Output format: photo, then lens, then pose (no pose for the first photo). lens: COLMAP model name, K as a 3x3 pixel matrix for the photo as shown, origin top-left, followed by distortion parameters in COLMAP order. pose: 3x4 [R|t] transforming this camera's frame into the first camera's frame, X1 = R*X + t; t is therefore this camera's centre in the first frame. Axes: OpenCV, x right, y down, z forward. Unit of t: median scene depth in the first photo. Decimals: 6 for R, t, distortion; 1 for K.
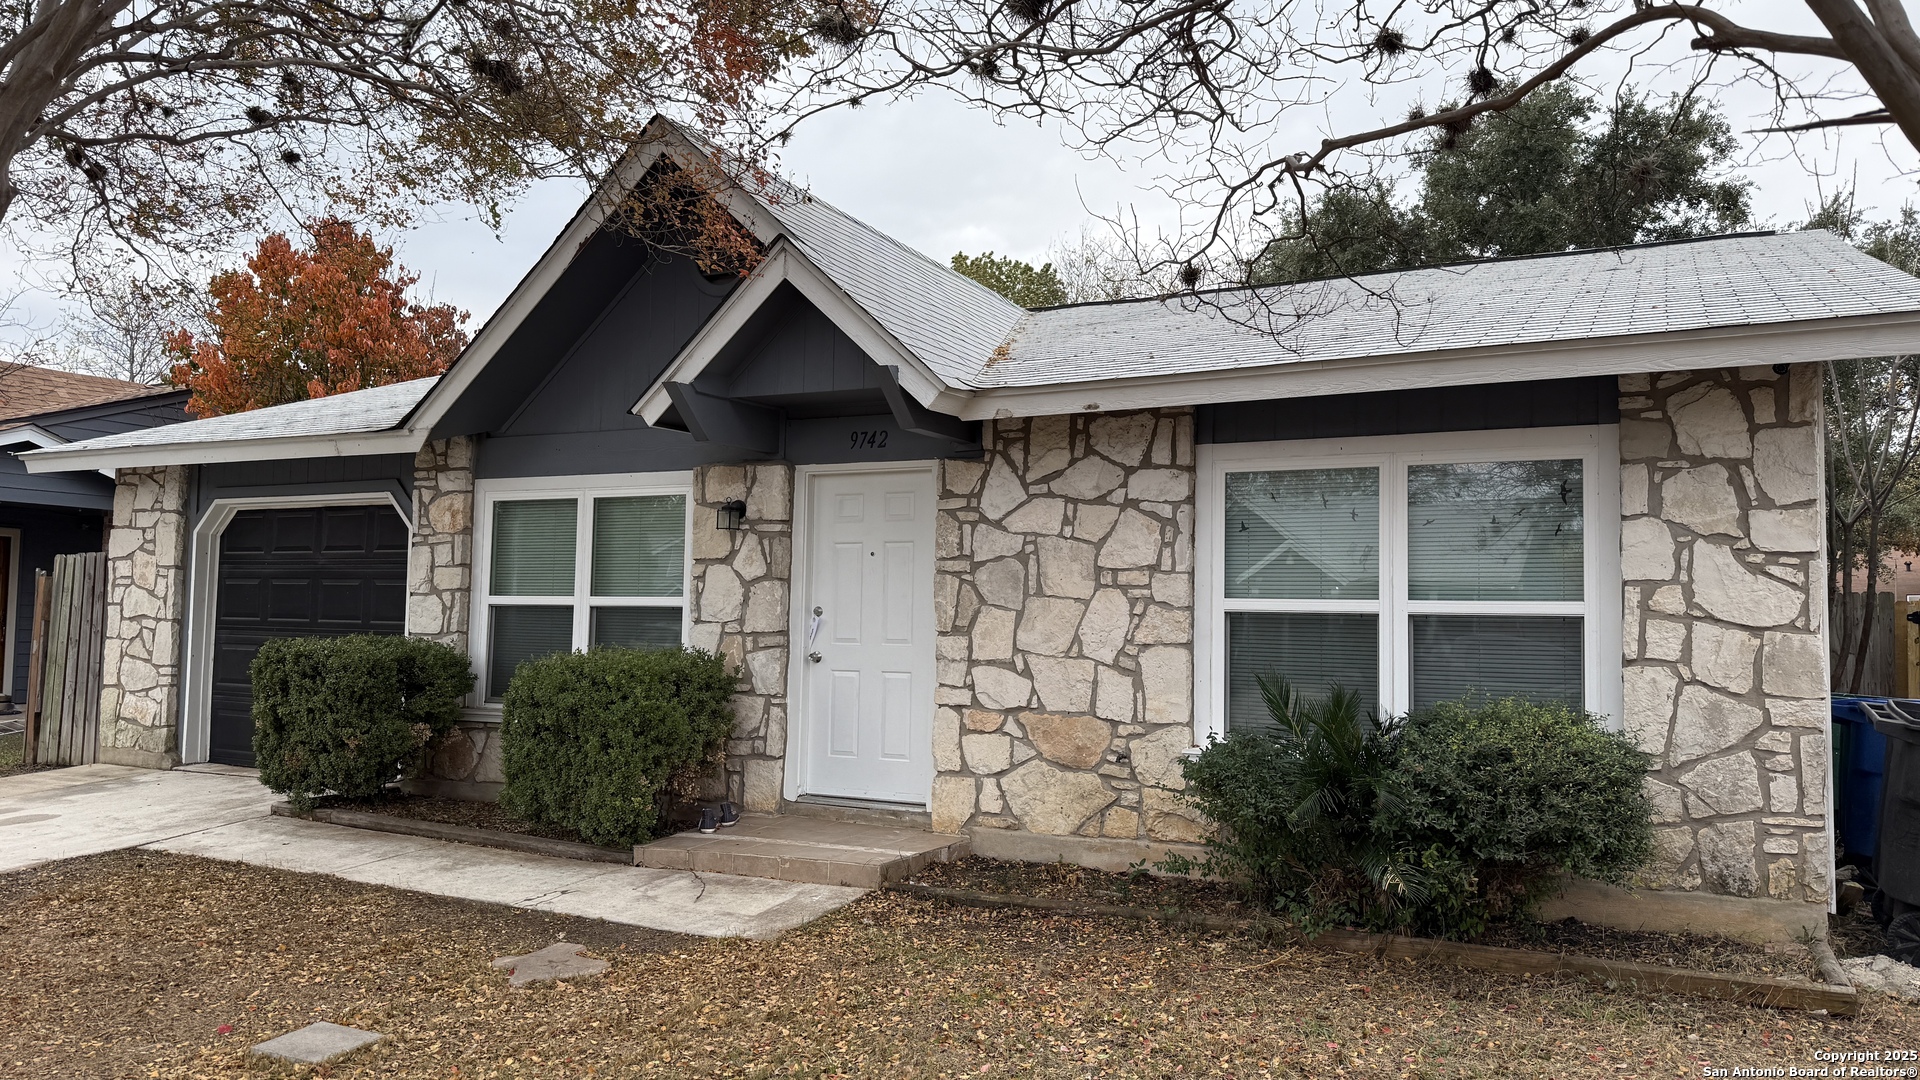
lens RADIAL K [[1325.4, 0, 958.2], [0, 1325.4, 550.6], [0, 0, 1]] dist [0.176650, -0.301336]
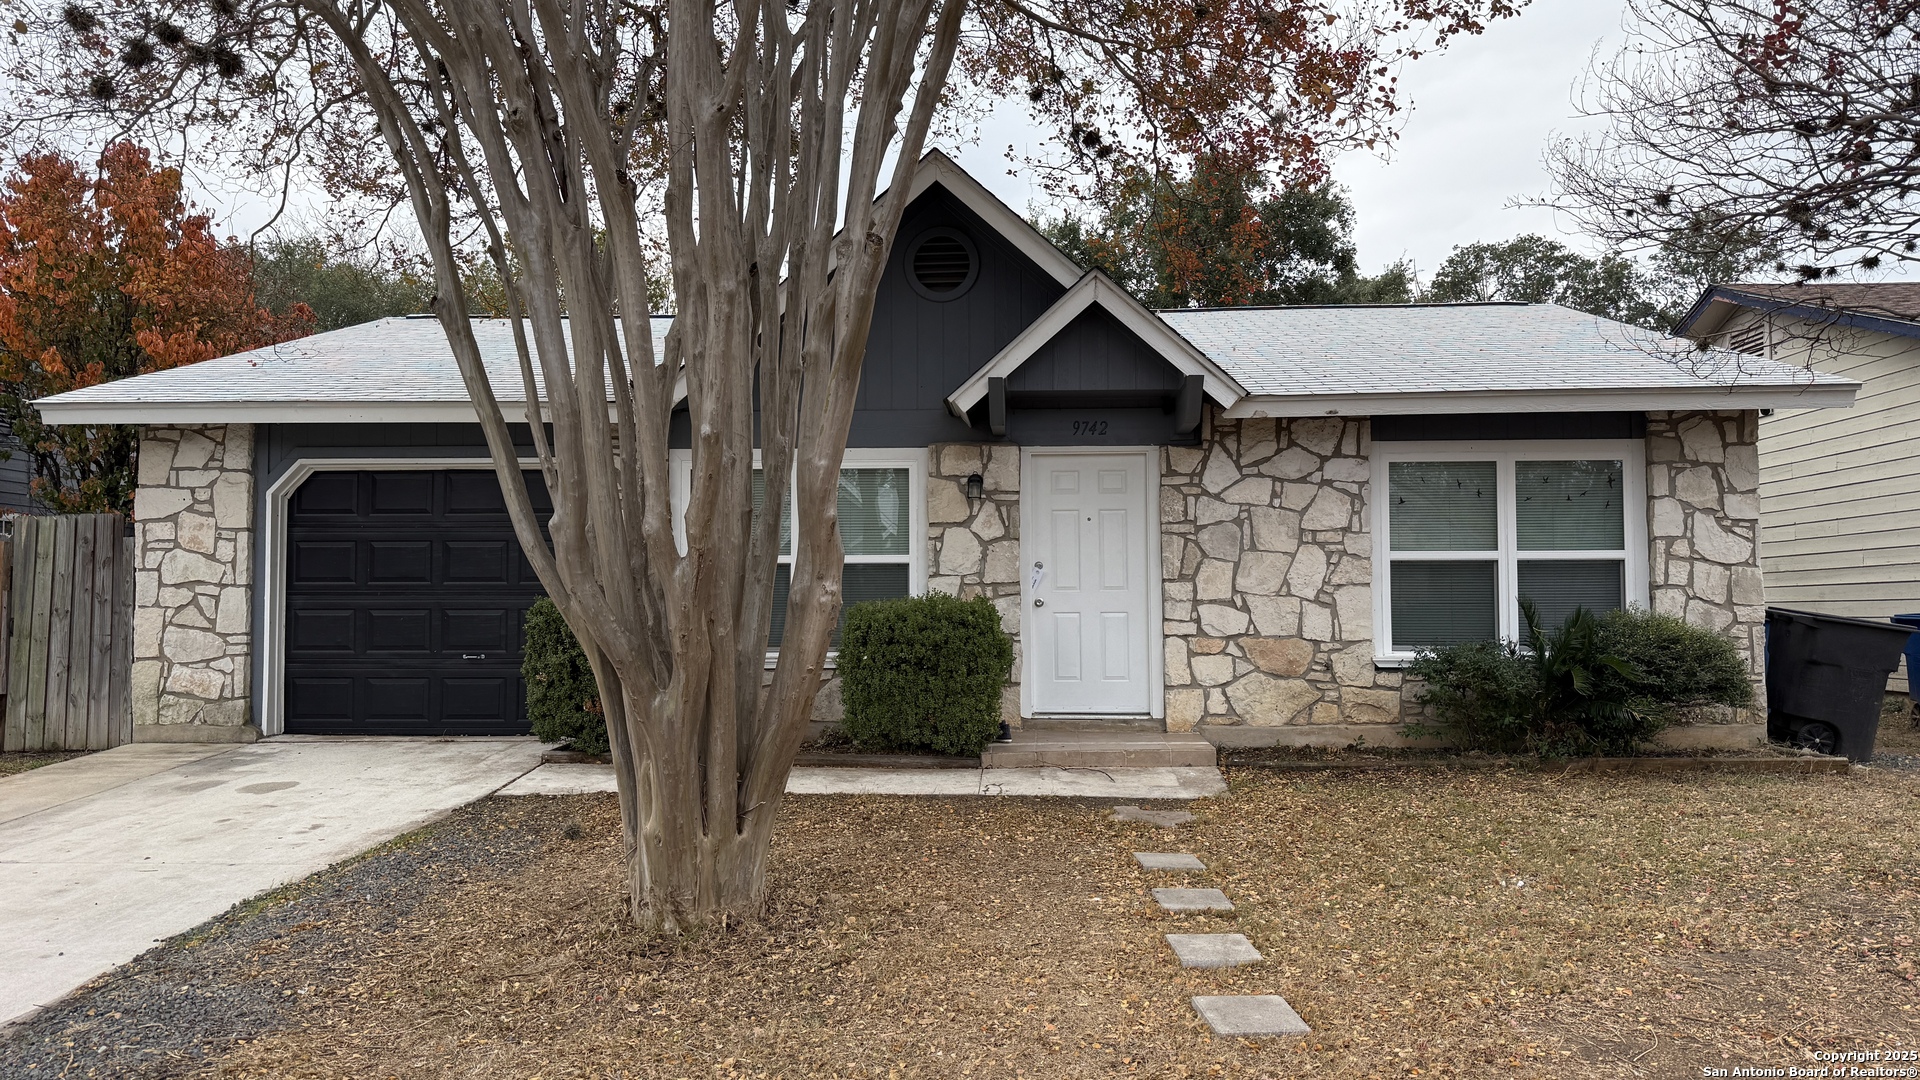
lens RADIAL K [[1325.4, 0, 958.2], [0, 1325.4, 550.6], [0, 0, 1]] dist [0.176650, -0.301336]
pose [[0.907930, -0.002478, 0.419115, -0.757194], [-0.004674, 0.999860, 0.016038, 0.013518], [-0.419096, -0.016521, 0.907792, -0.095956]]
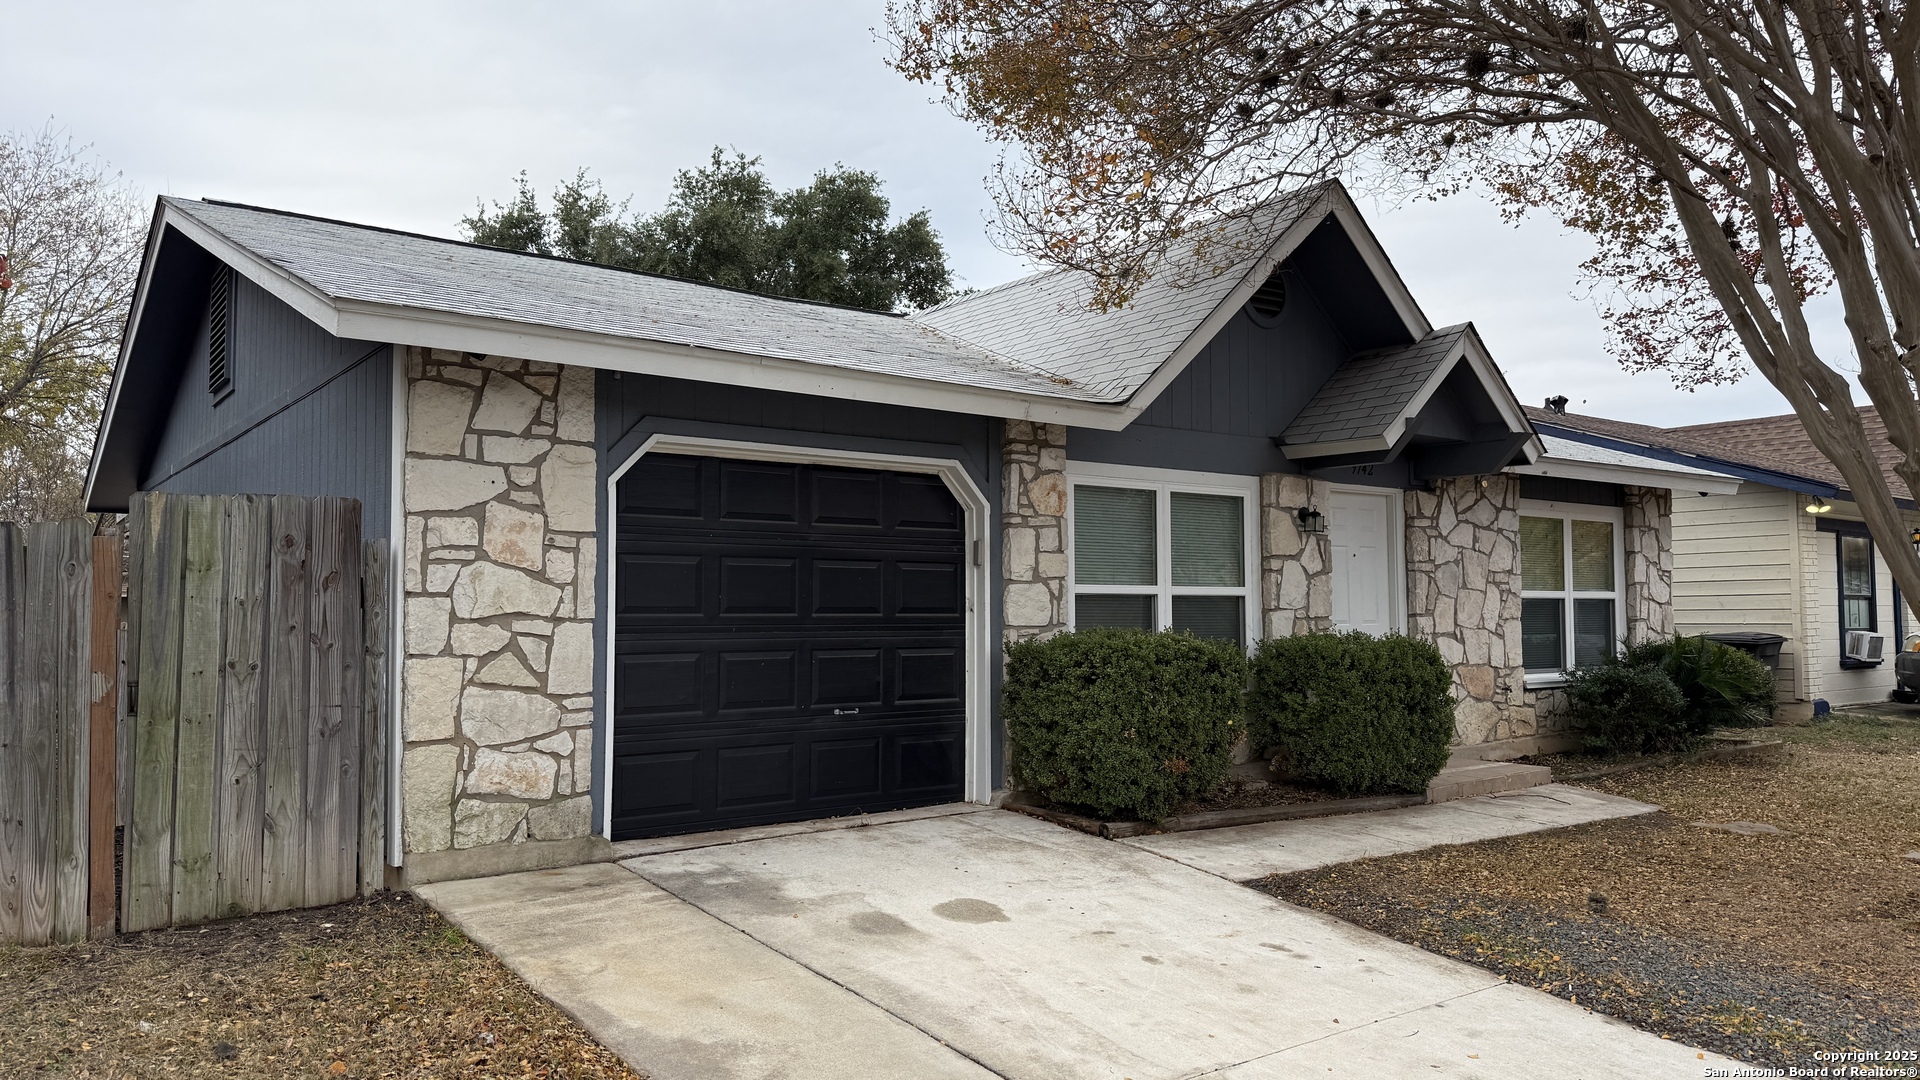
lens RADIAL K [[1325.4, 0, 958.2], [0, 1325.4, 550.6], [0, 0, 1]] dist [0.176650, -0.301336]
pose [[0.426591, 0.022672, 0.904161, -1.531714], [-0.041914, 0.999107, -0.005277, 0.022730], [-0.903473, -0.035646, 0.427160, 0.848172]]
